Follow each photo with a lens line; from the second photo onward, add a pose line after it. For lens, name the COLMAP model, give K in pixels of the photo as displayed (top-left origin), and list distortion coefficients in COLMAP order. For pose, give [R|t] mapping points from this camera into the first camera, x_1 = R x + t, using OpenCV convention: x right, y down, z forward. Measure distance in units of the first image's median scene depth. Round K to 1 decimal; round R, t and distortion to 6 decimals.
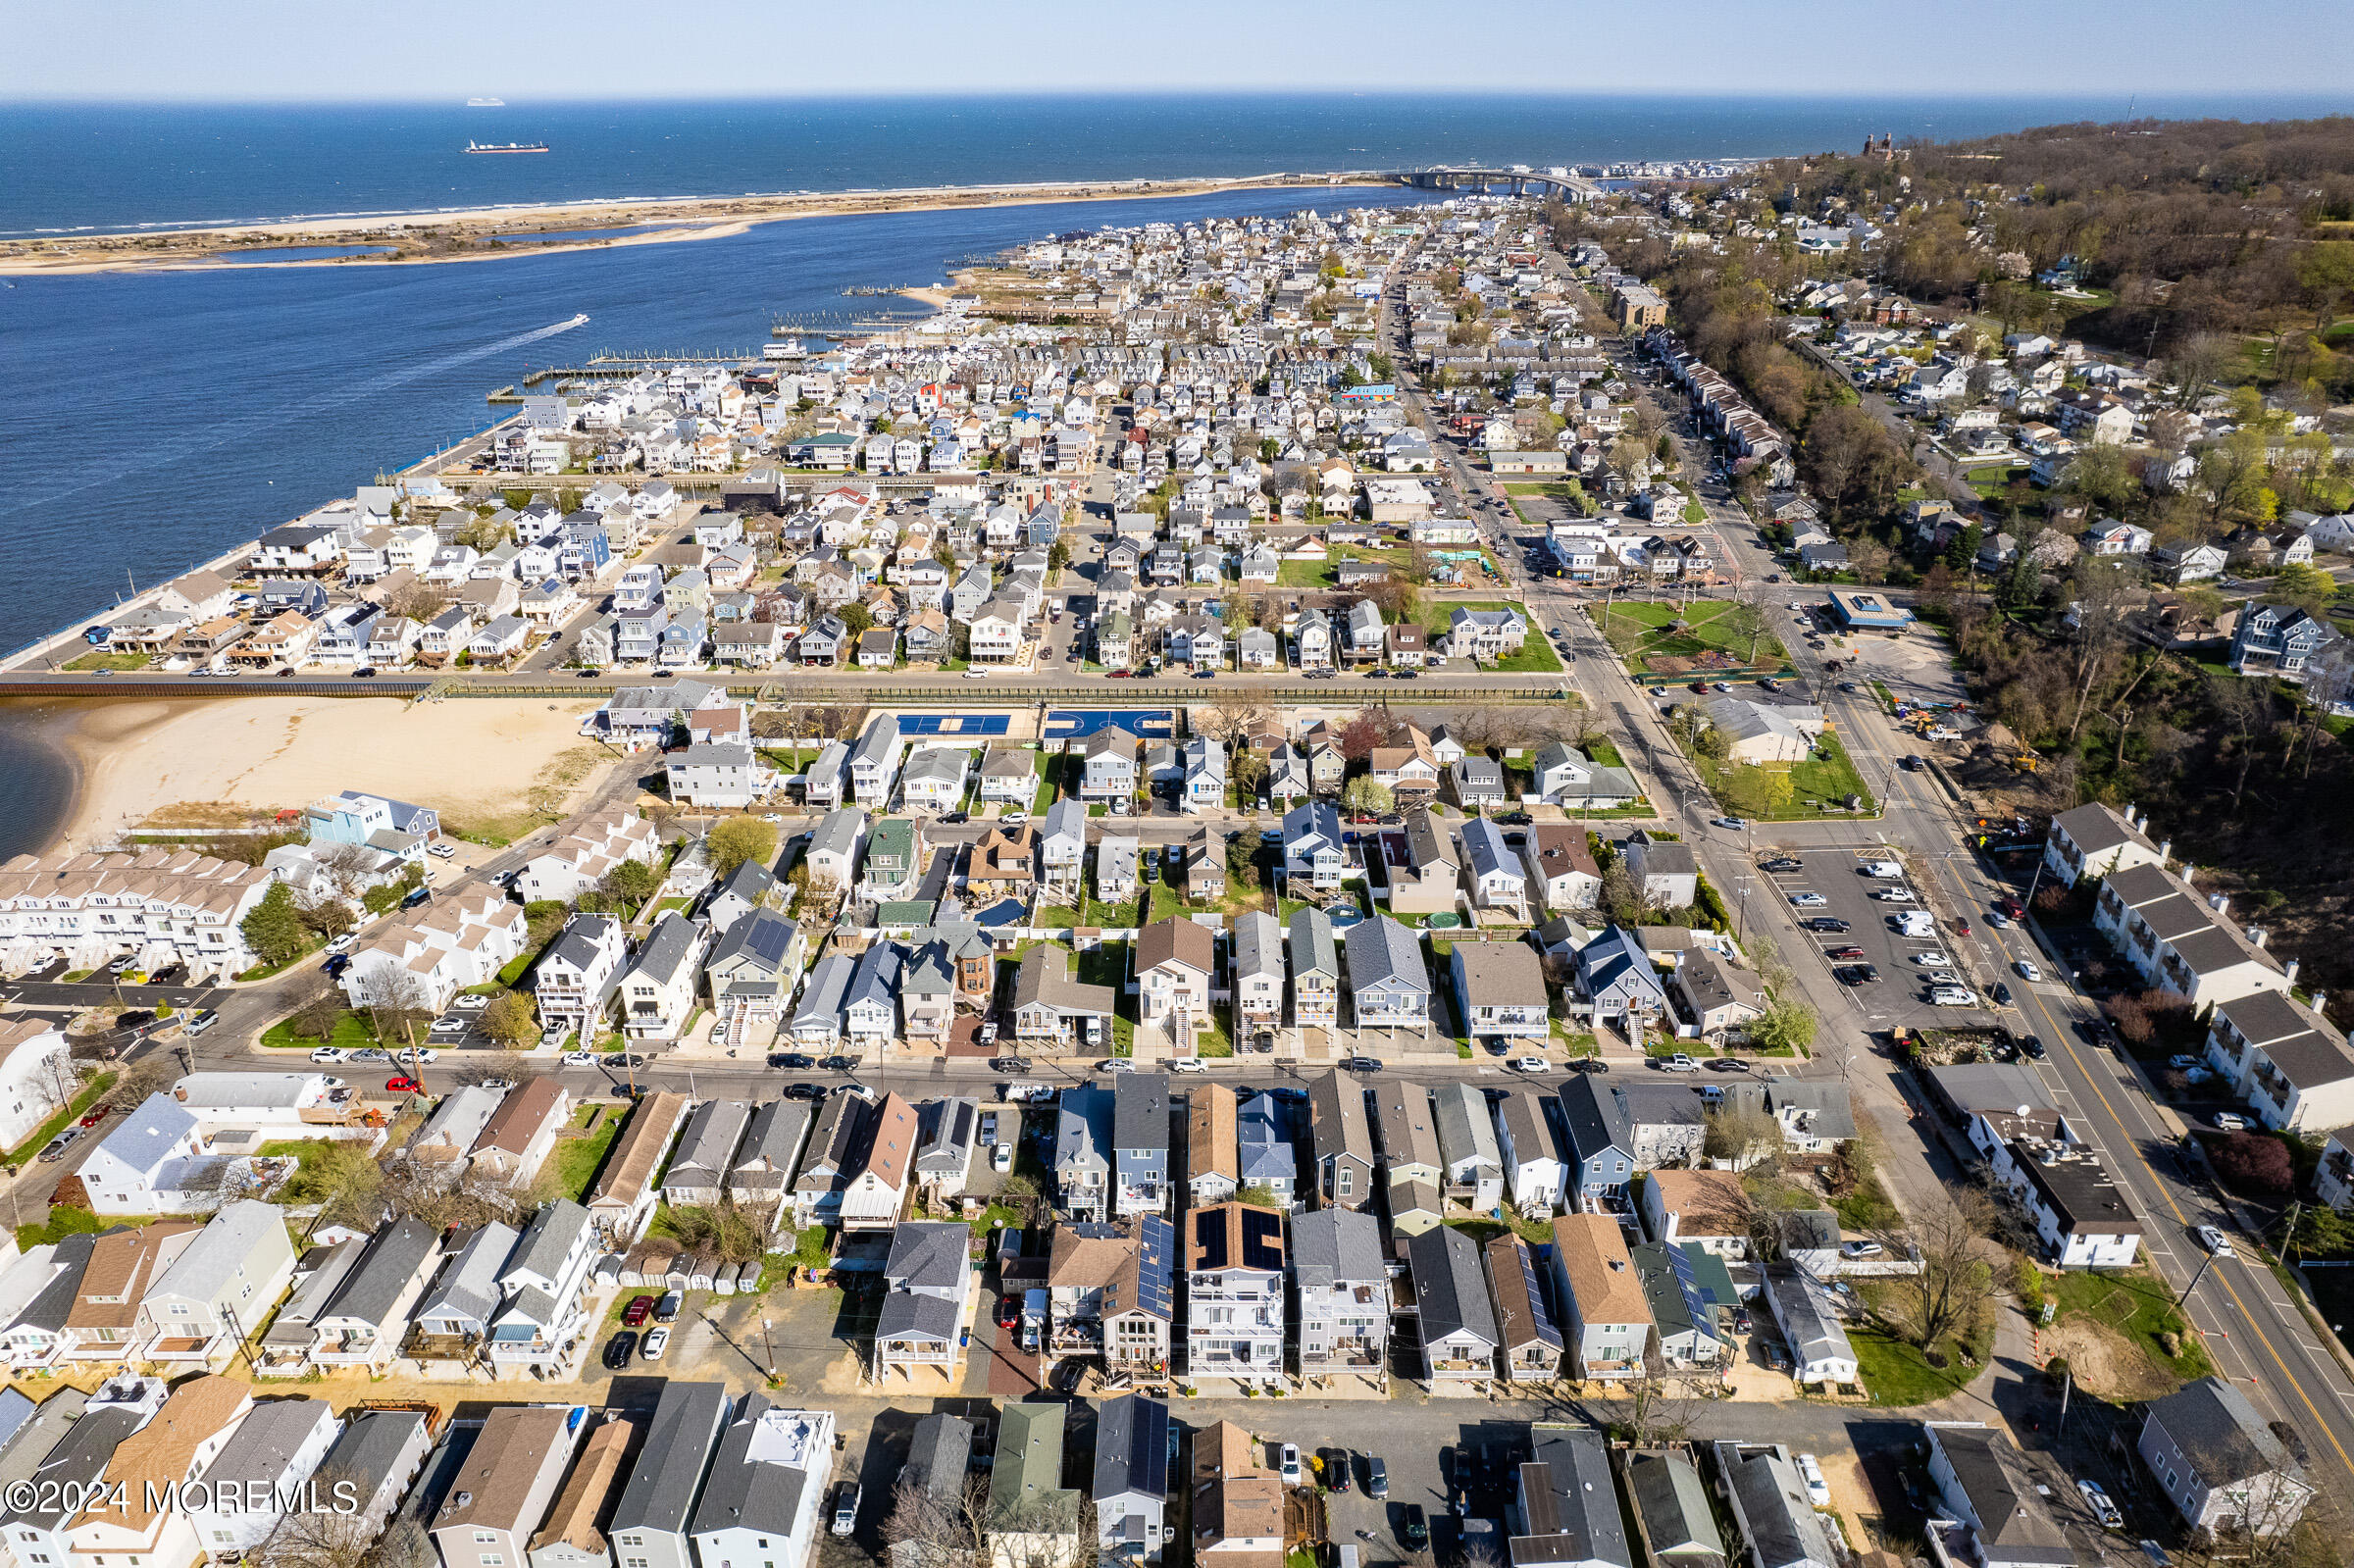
lens RADIAL K [[1505.6, 0, 1177.0], [0, 1505.6, 784.0], [0, 0, 1]] dist [-0.076161, 0.061898]
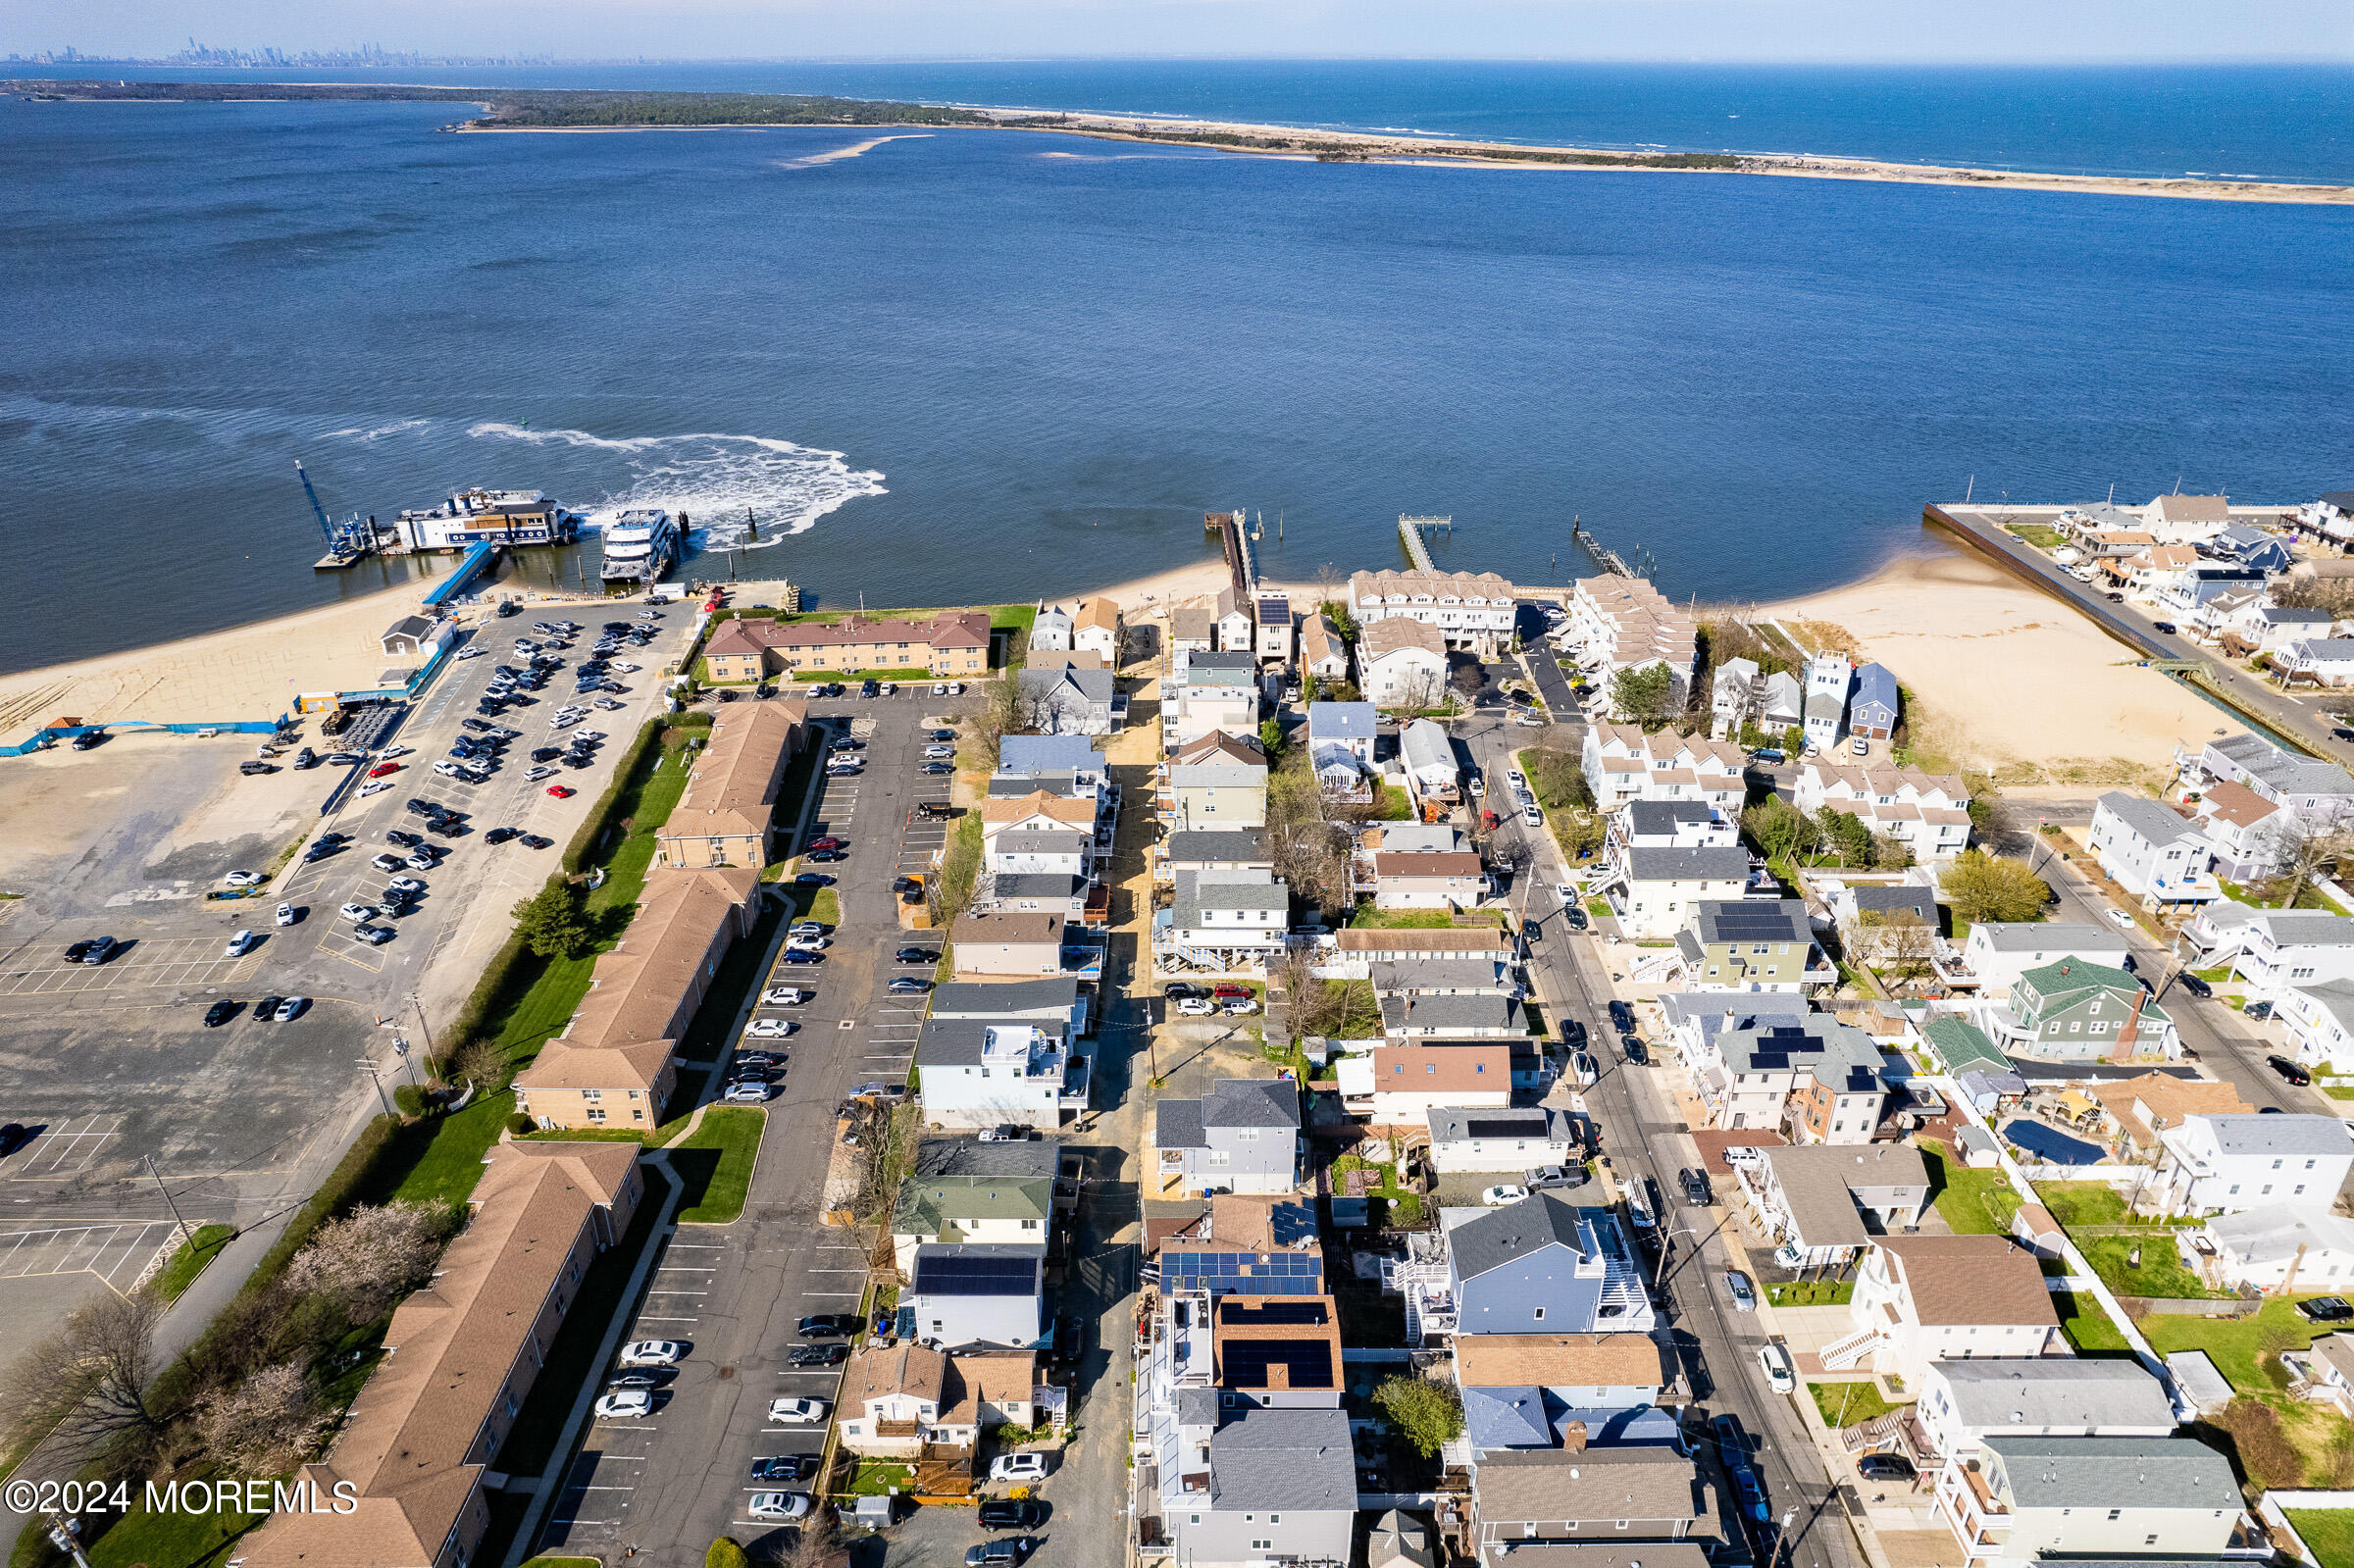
lens RADIAL K [[1505.6, 0, 1177.0], [0, 1505.6, 784.0], [0, 0, 1]] dist [-0.076161, 0.061898]
pose [[0.009430, 0.445966, -0.895000, 0.457893], [-0.423607, 0.812542, 0.400415, -0.165329], [0.905797, 0.375353, 0.196577, 0.525007]]
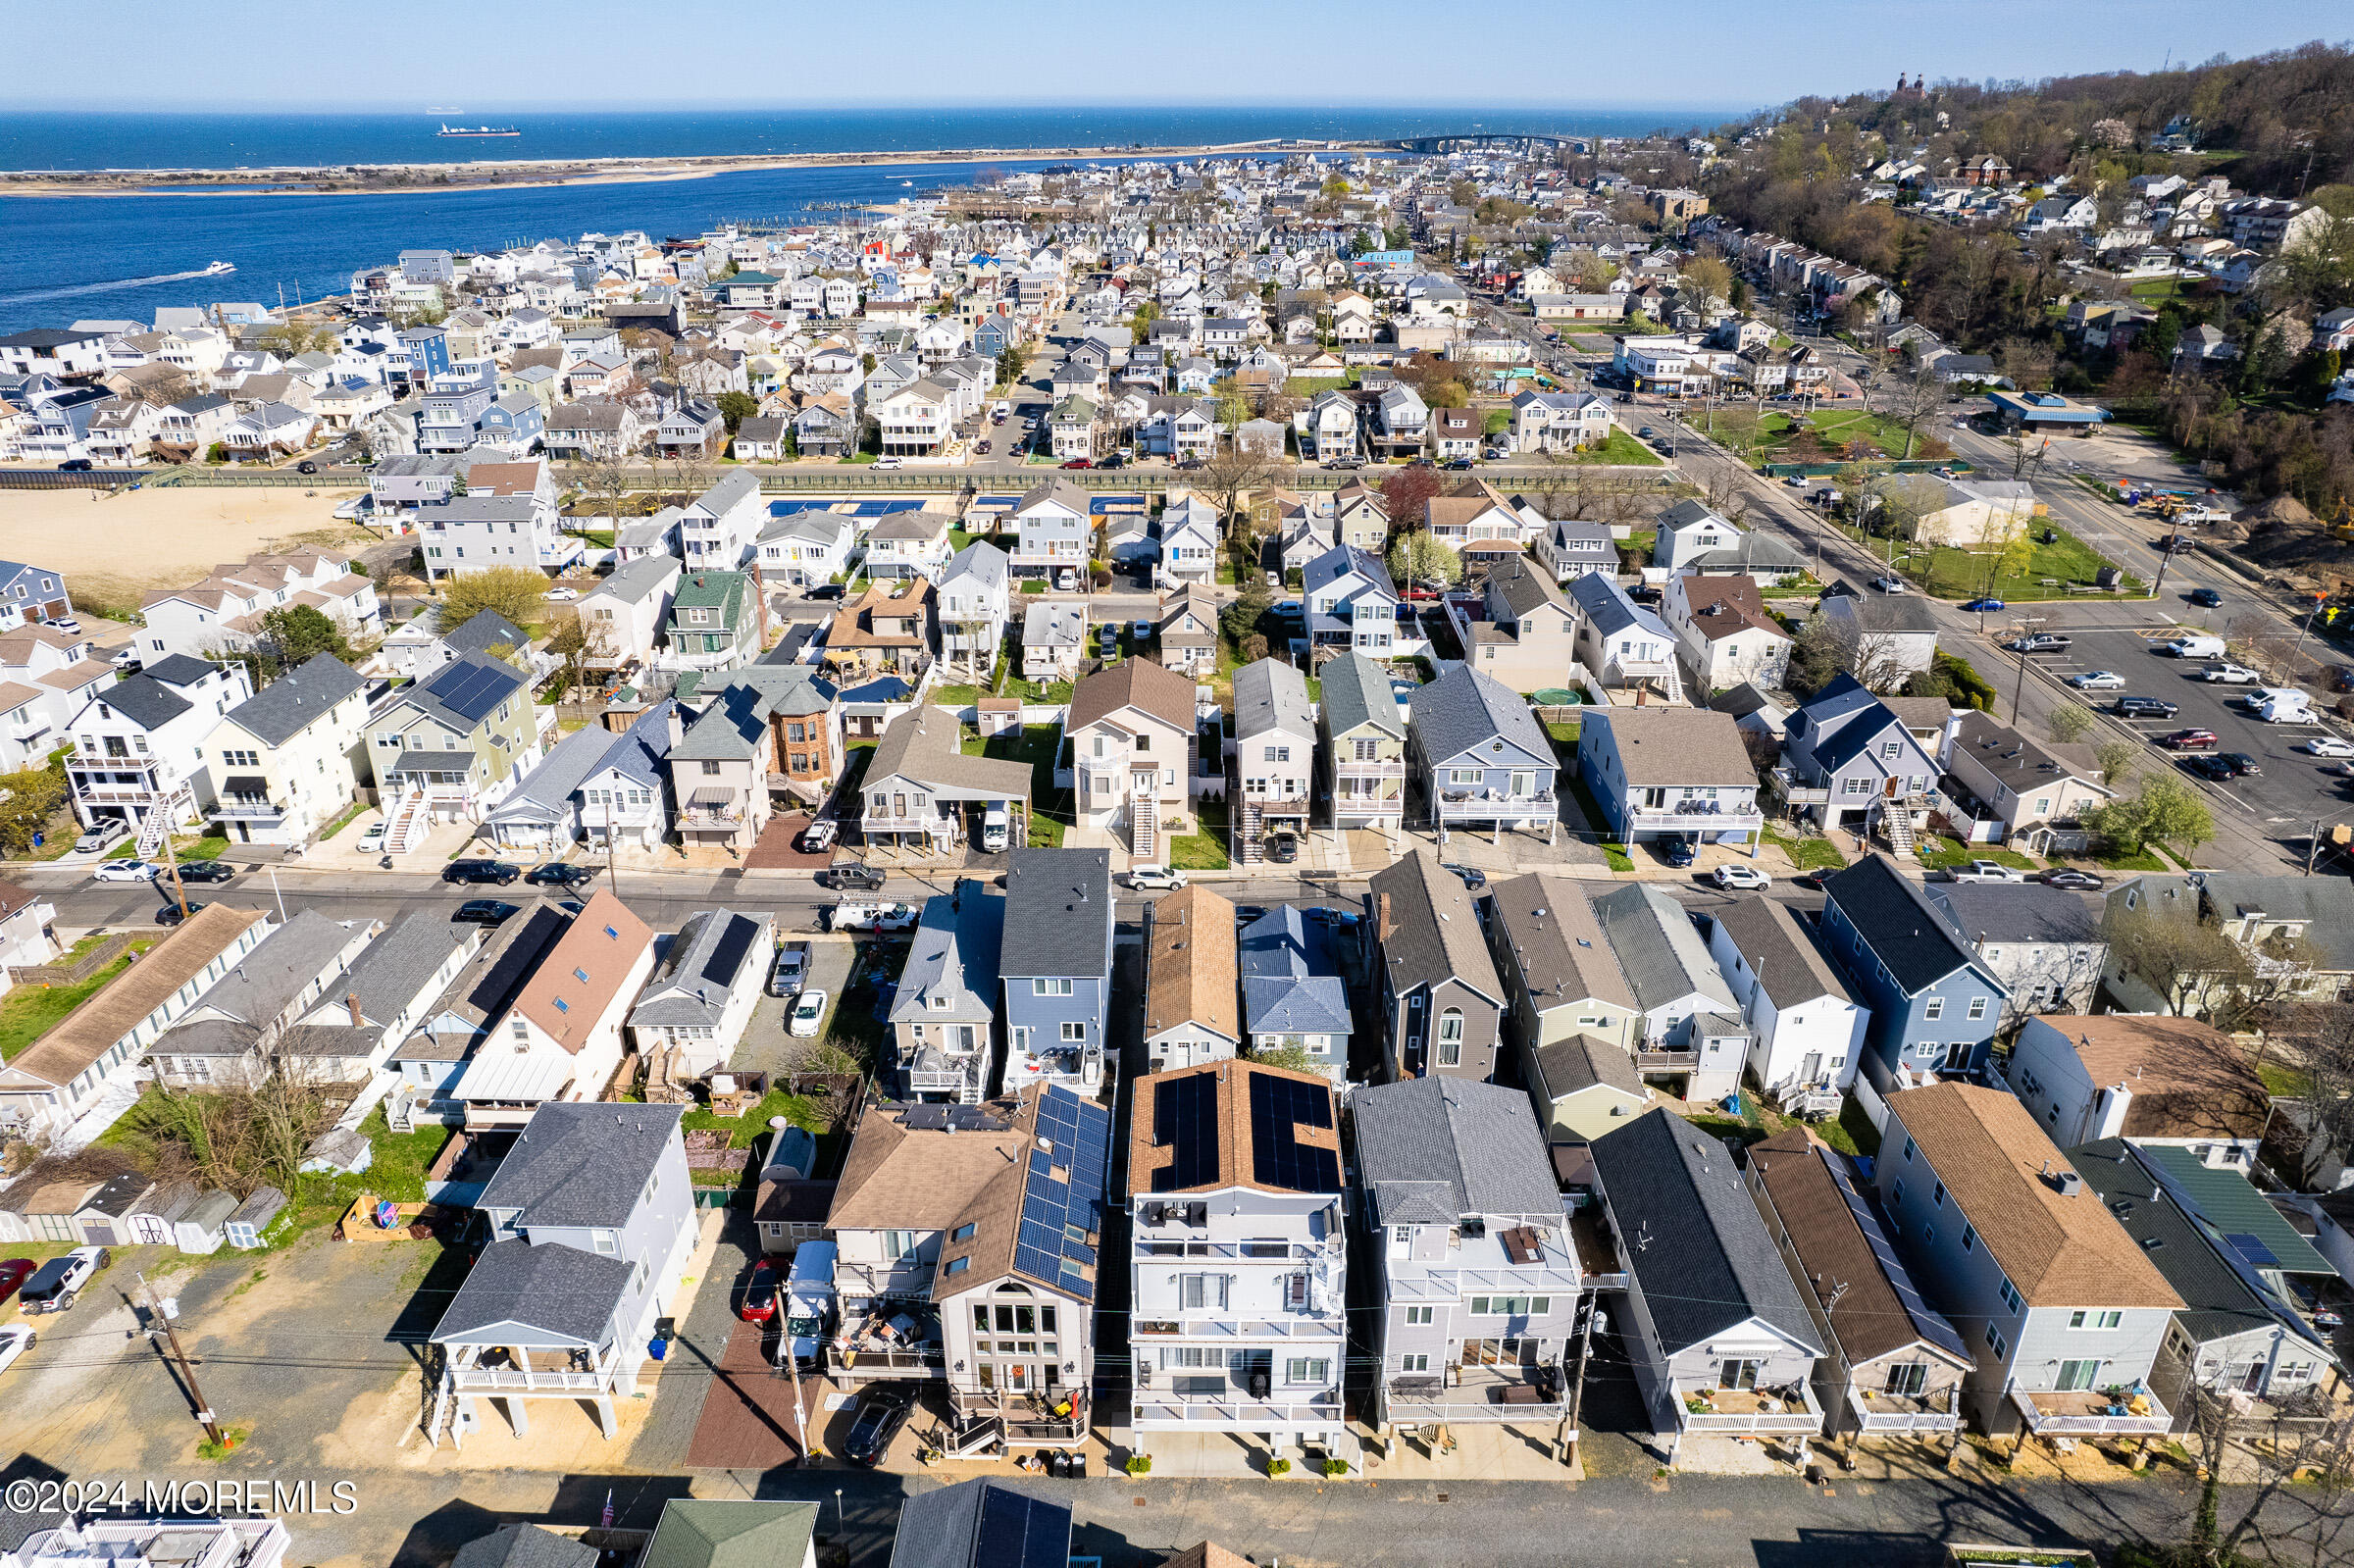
lens RADIAL K [[1513.7, 0, 1182.1], [0, 1513.7, 775.0], [0, 0, 1]] dist [-0.093140, 0.088280]
pose [[0.999965, 0.002134, 0.008033, 0.013635], [-0.002006, 0.999871, -0.015939, 0.152163], [-0.008066, 0.015923, 0.999841, 0.400810]]
